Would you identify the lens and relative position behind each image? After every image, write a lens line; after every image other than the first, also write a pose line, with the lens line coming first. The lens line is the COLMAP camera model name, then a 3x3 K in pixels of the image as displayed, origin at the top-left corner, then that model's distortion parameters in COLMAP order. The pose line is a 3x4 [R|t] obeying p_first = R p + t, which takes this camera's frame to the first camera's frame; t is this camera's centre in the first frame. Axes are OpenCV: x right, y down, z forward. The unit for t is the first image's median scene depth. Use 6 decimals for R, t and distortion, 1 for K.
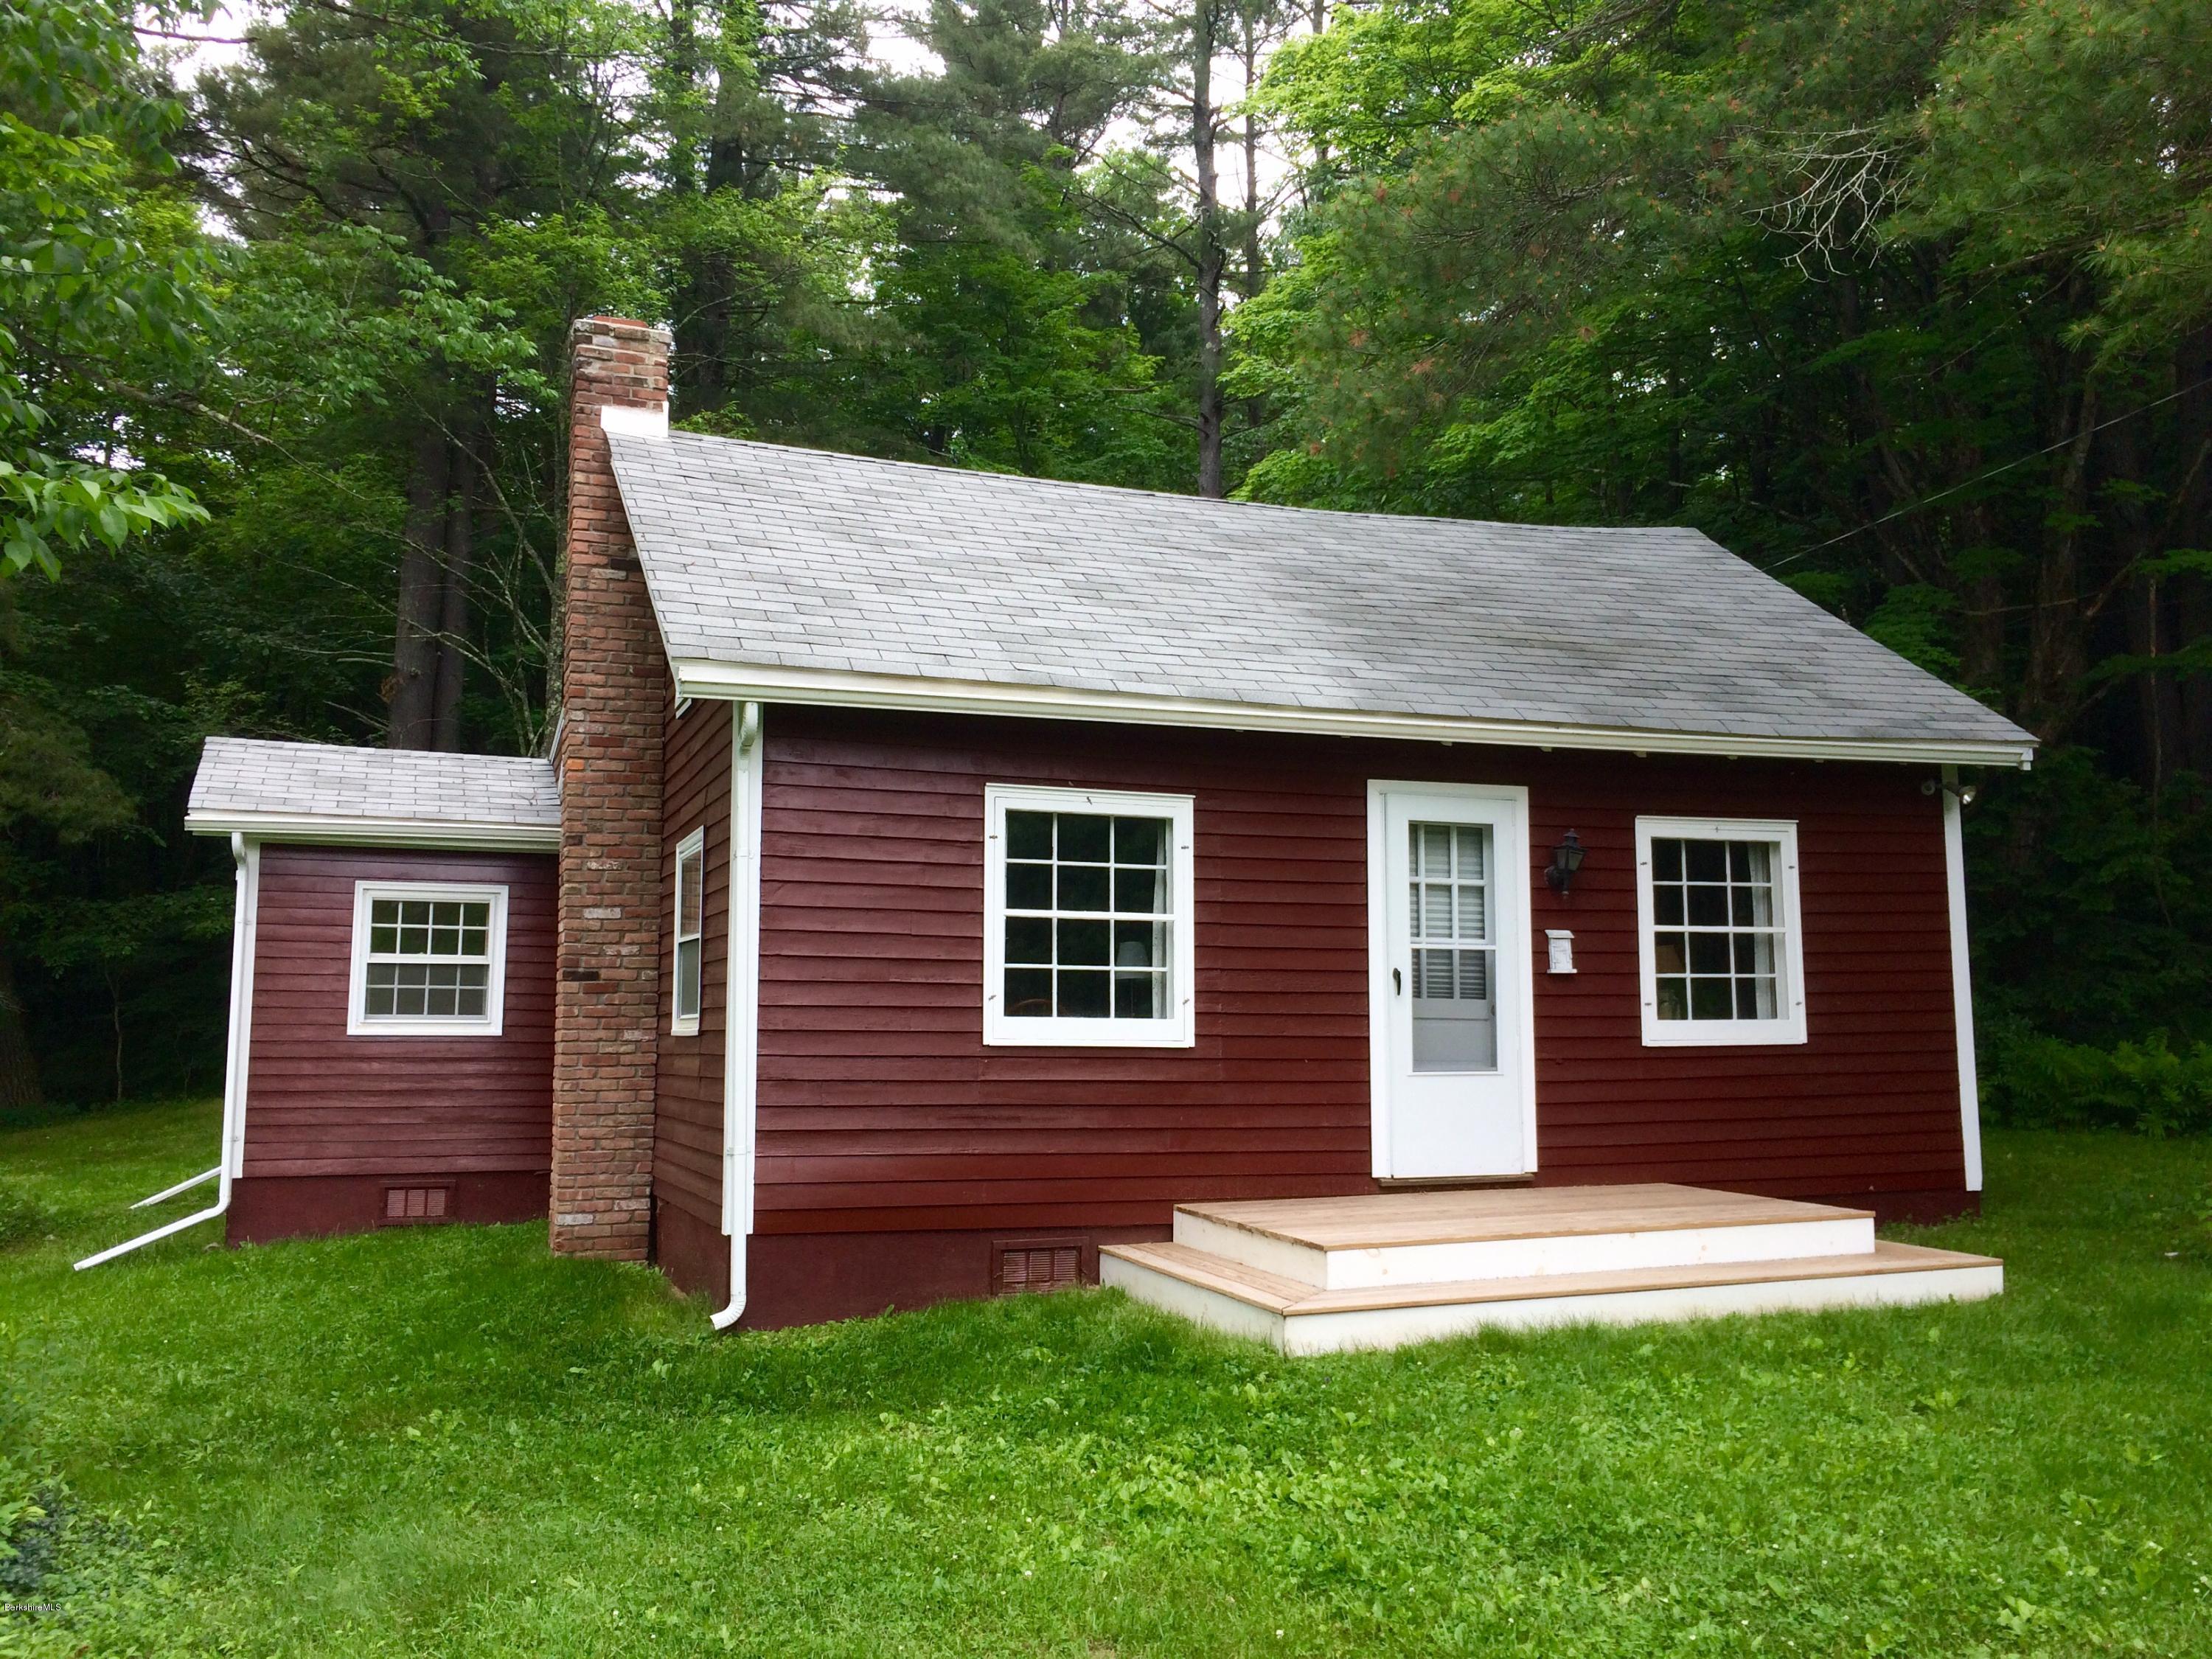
lens RADIAL K [[1889.7, 0, 1100.6], [0, 1889.7, 824.4], [0, 0, 1]] dist [0.069269, -0.102969]
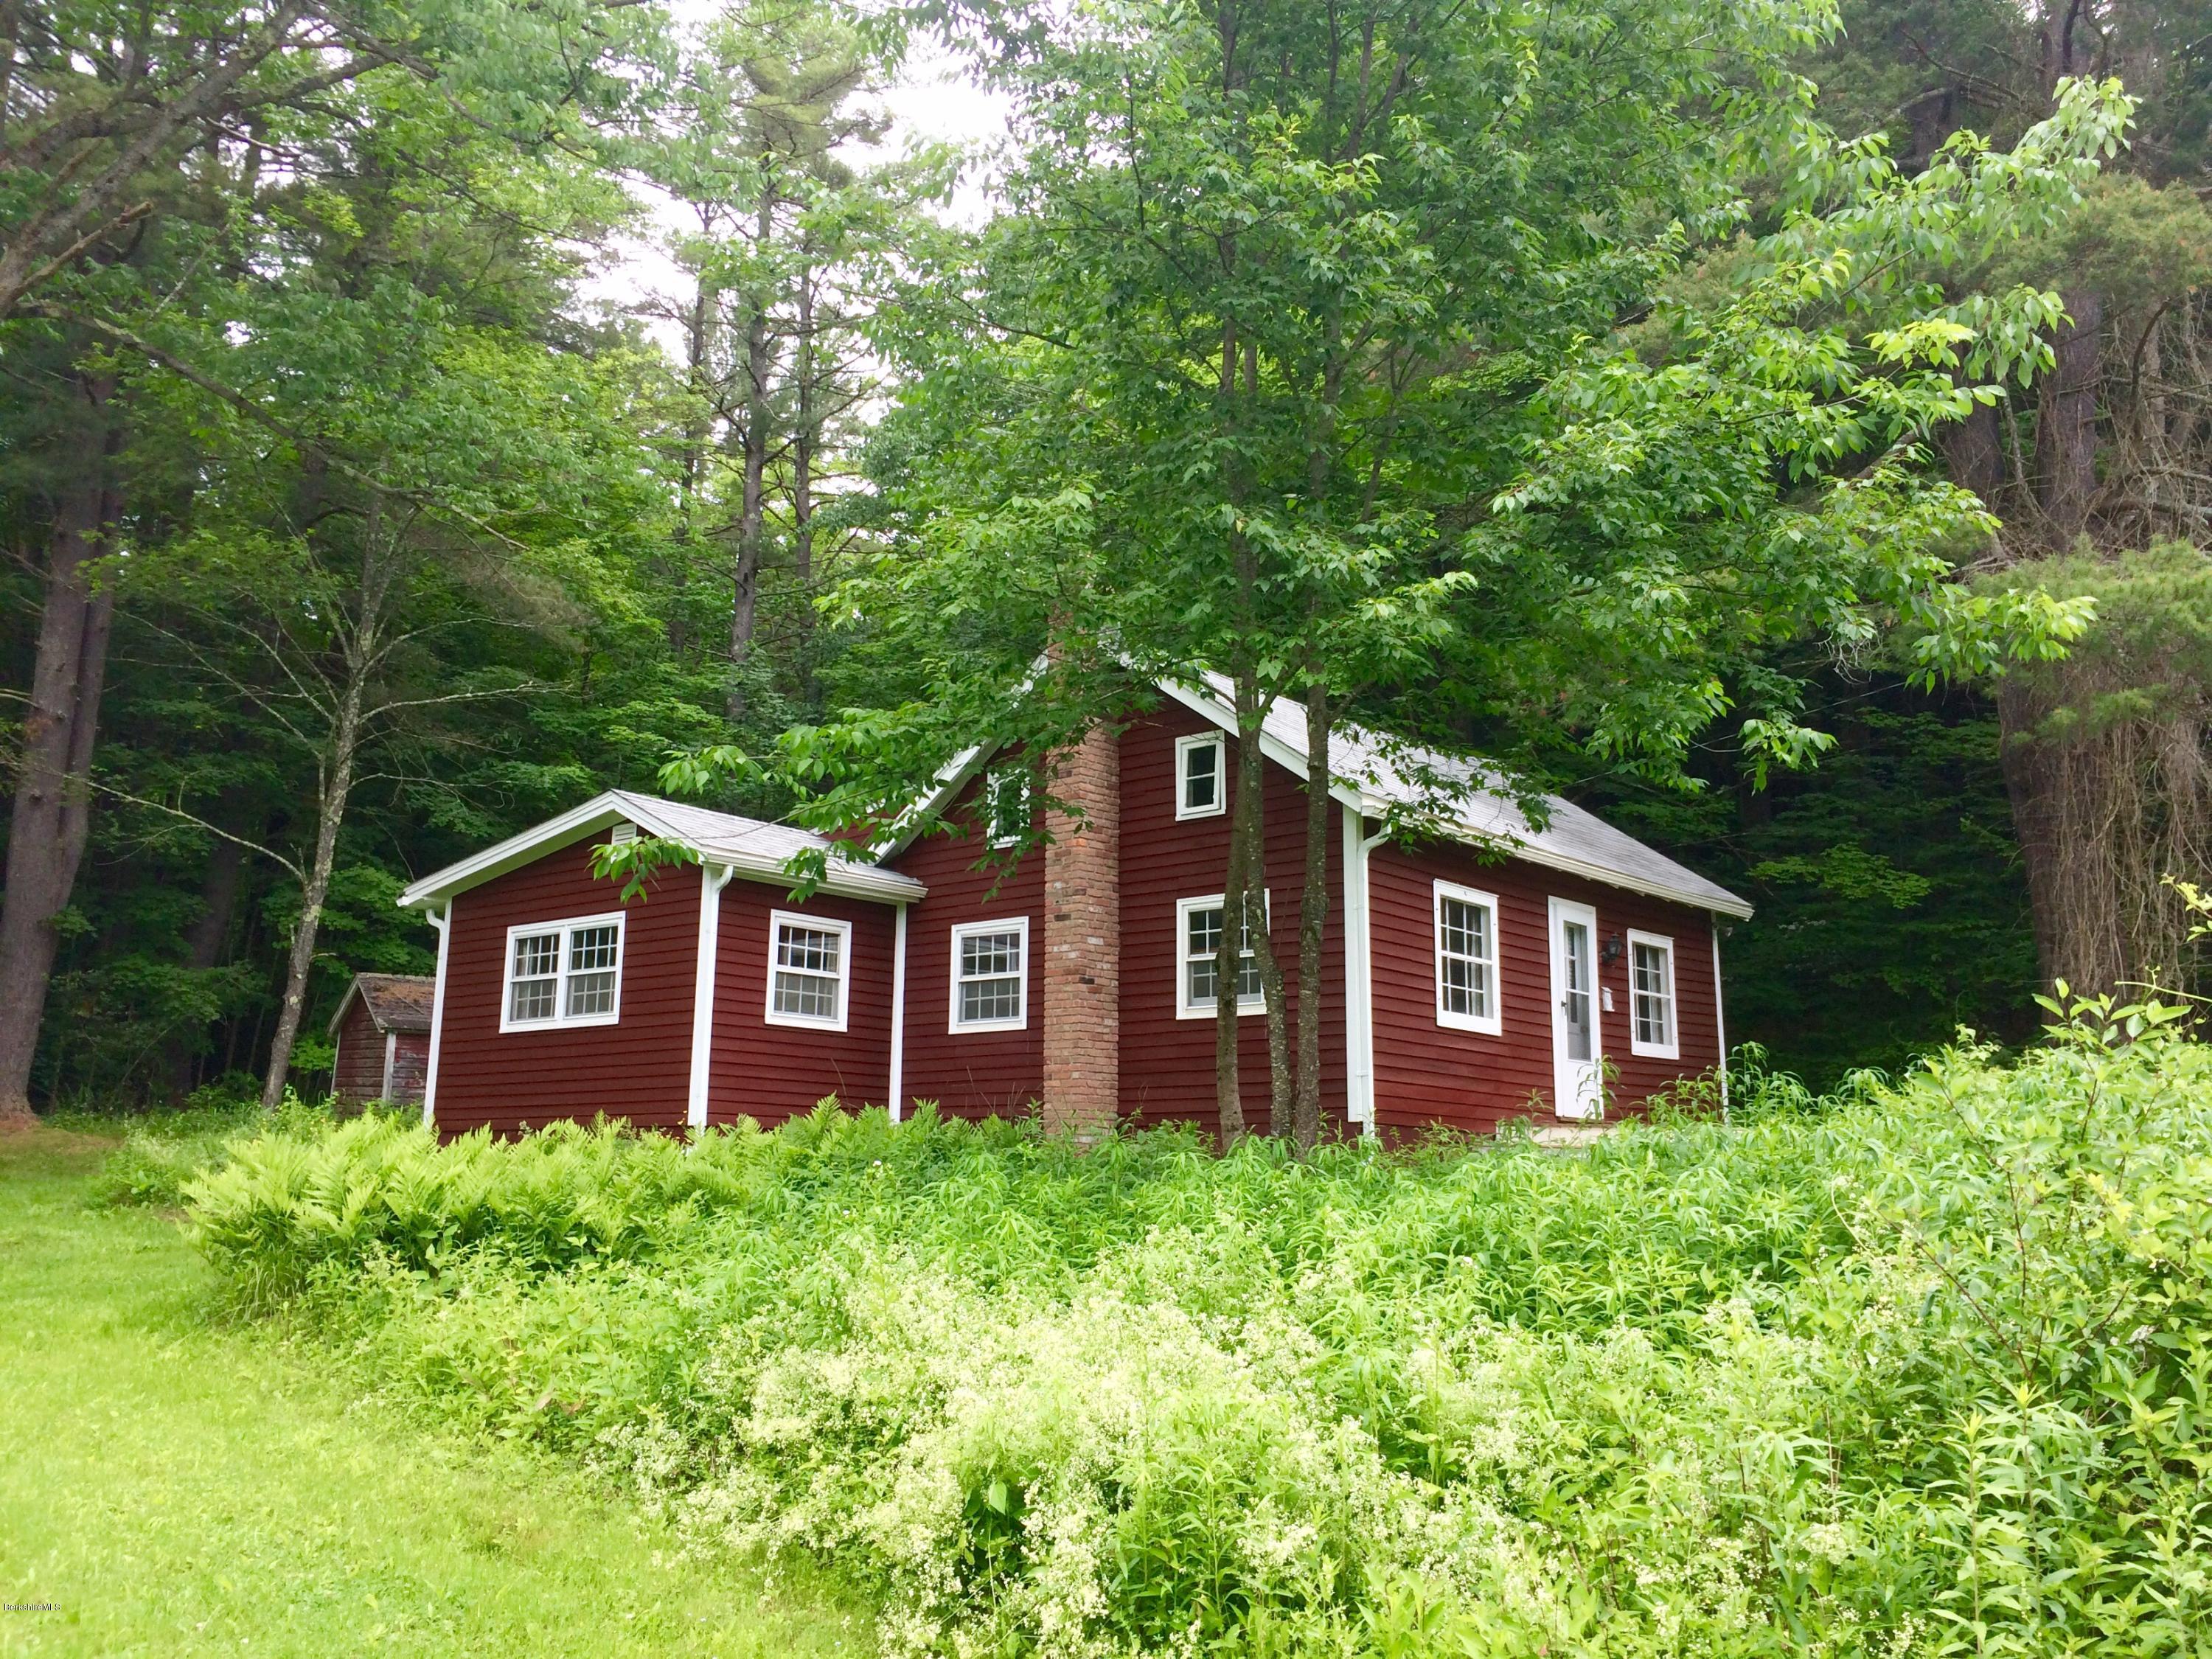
lens RADIAL K [[1889.7, 0, 1108.1], [0, 1889.7, 830.5], [0, 0, 1]] dist [0.069269, -0.102969]
pose [[0.874599, 0.099084, 0.474614, -1.049858], [-0.066691, 0.994176, -0.084657, 0.091995], [-0.480237, 0.042388, 0.876114, -0.365504]]
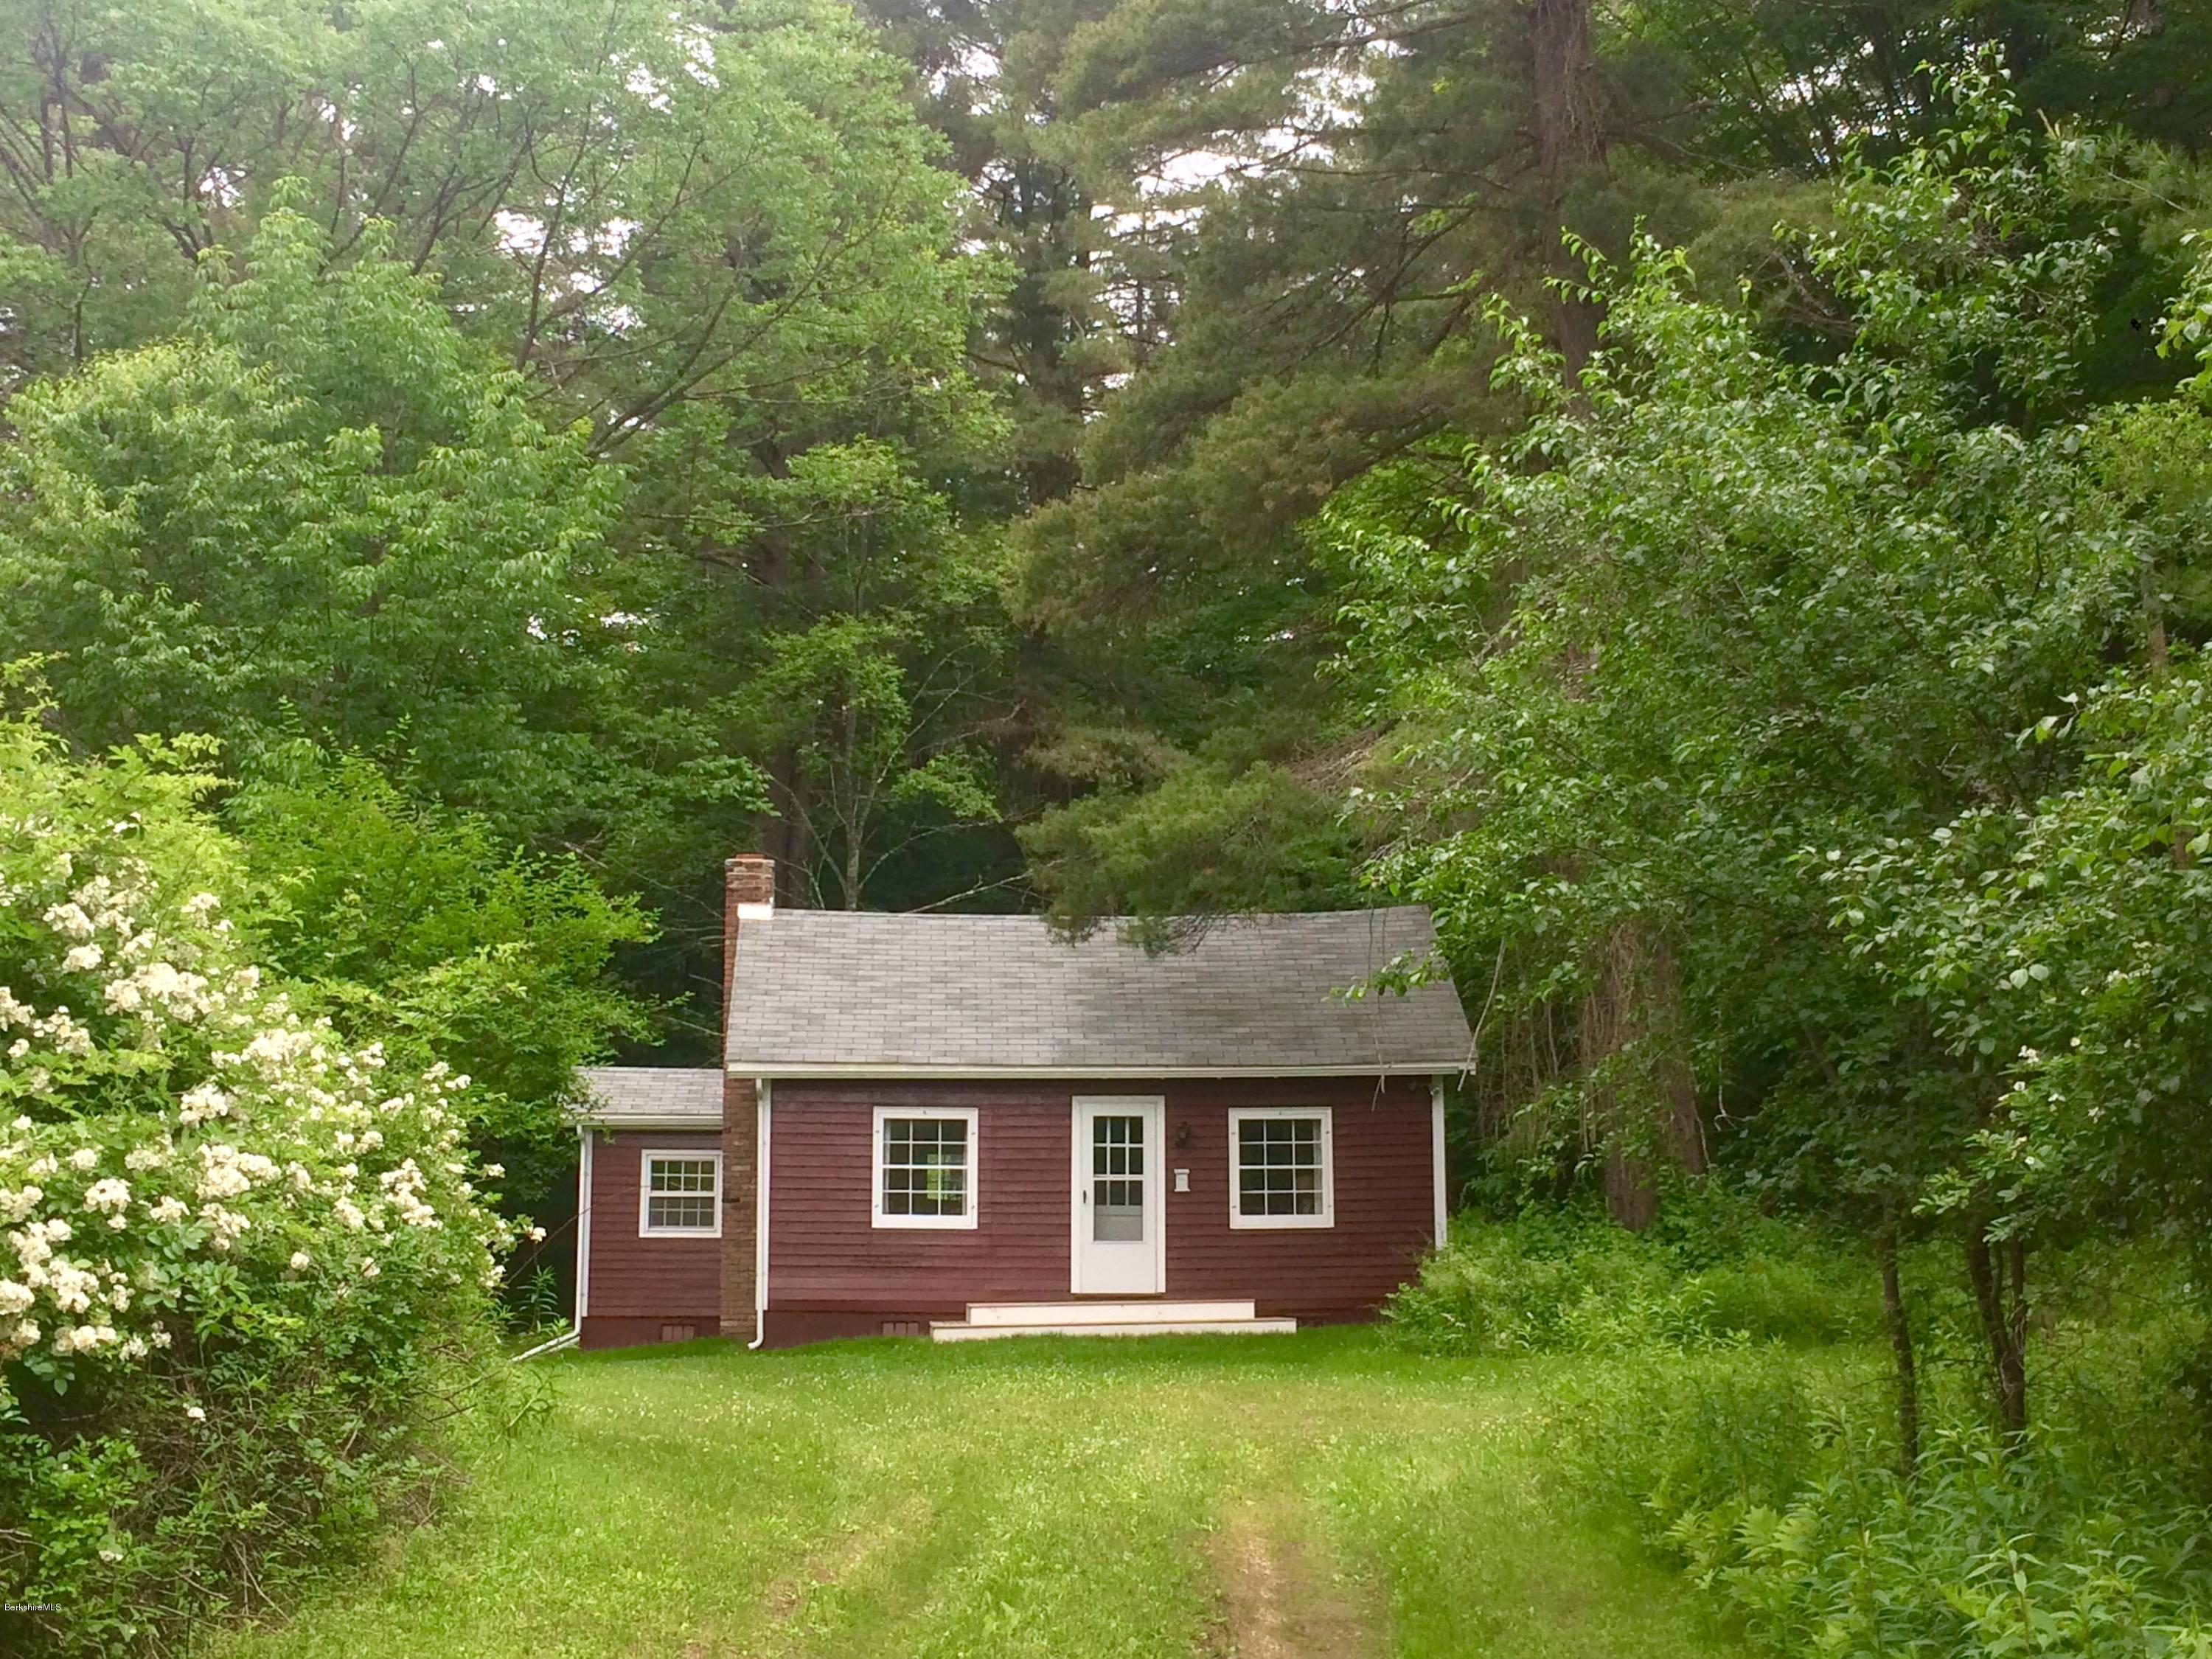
lens RADIAL K [[3046.3, 0, 1107.4], [0, 3046.3, 829.0], [0, 0, 1]] dist [0.047086, 0.000000]
pose [[0.955611, -0.048236, -0.290657, 1.095476], [0.033231, 0.997858, -0.056346, -0.119423], [0.292753, 0.044186, 0.955167, -2.029238]]
